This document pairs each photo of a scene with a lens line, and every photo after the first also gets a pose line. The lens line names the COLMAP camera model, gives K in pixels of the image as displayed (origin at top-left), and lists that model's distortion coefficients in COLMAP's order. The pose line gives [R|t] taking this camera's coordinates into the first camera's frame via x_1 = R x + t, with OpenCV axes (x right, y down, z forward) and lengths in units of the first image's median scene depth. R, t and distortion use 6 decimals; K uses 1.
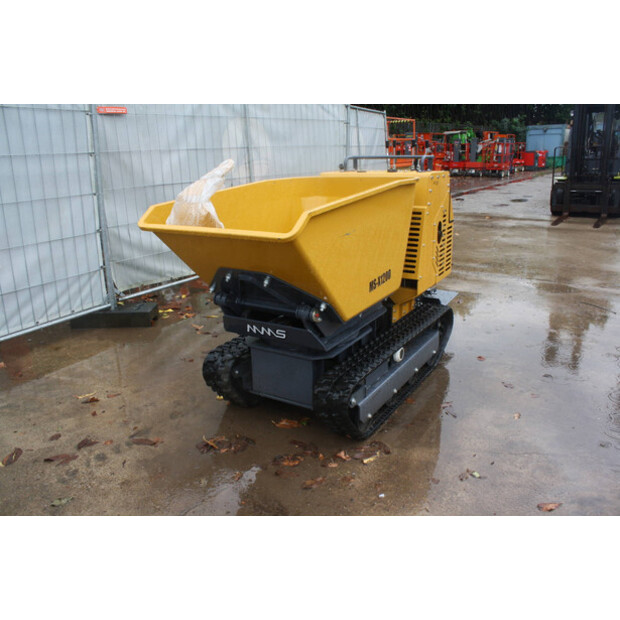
lens RADIAL K [[522.1, 0, 314.1], [0, 522.1, 314.2], [0, 0, 1]] dist [-0.169333, 0.151230]
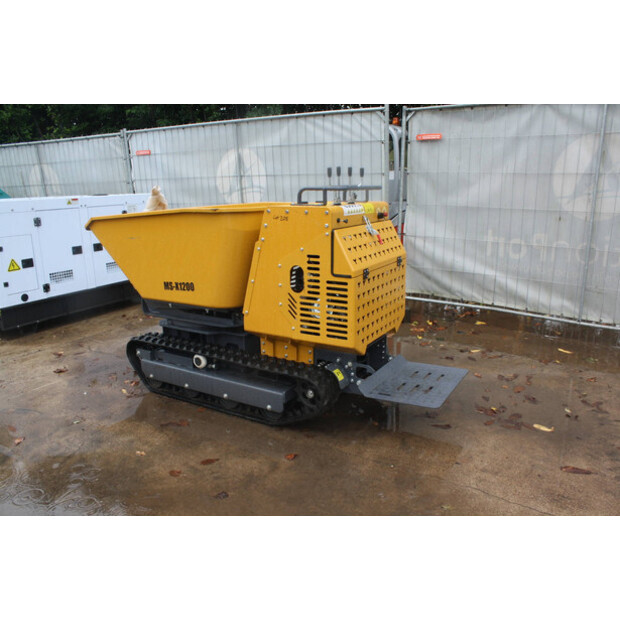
lens RADIAL K [[522.1, 0, 314.1], [0, 522.1, 314.2], [0, 0, 1]] dist [-0.169333, 0.151230]
pose [[0.019633, 0.275822, -0.961008, 0.911610], [-0.294943, 0.920016, 0.258031, -0.285191], [0.955313, 0.278376, 0.099415, 0.829276]]
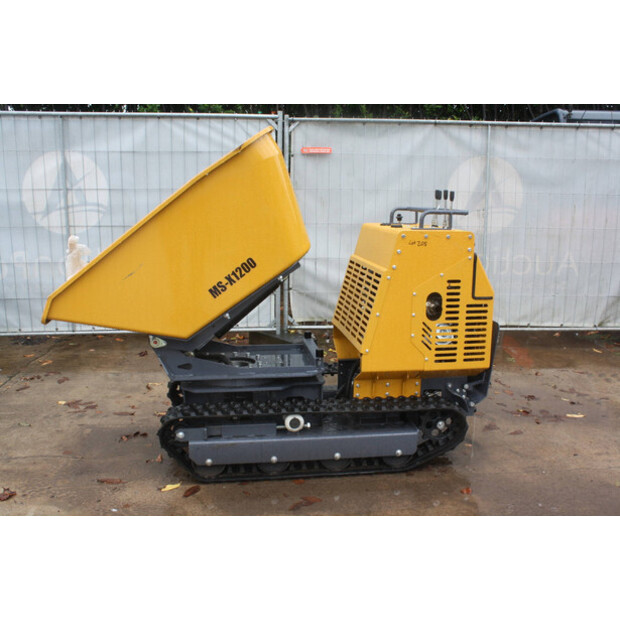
lens RADIAL K [[642.8, 0, 310.0], [0, 642.8, 310.0], [0, 0, 1]] dist [-0.118644, 0.111450]
pose [[0.625495, 0.174443, -0.760477, 0.746480], [-0.262088, 0.965027, 0.005796, -0.095279], [0.734892, 0.195687, 0.649339, 0.201021]]
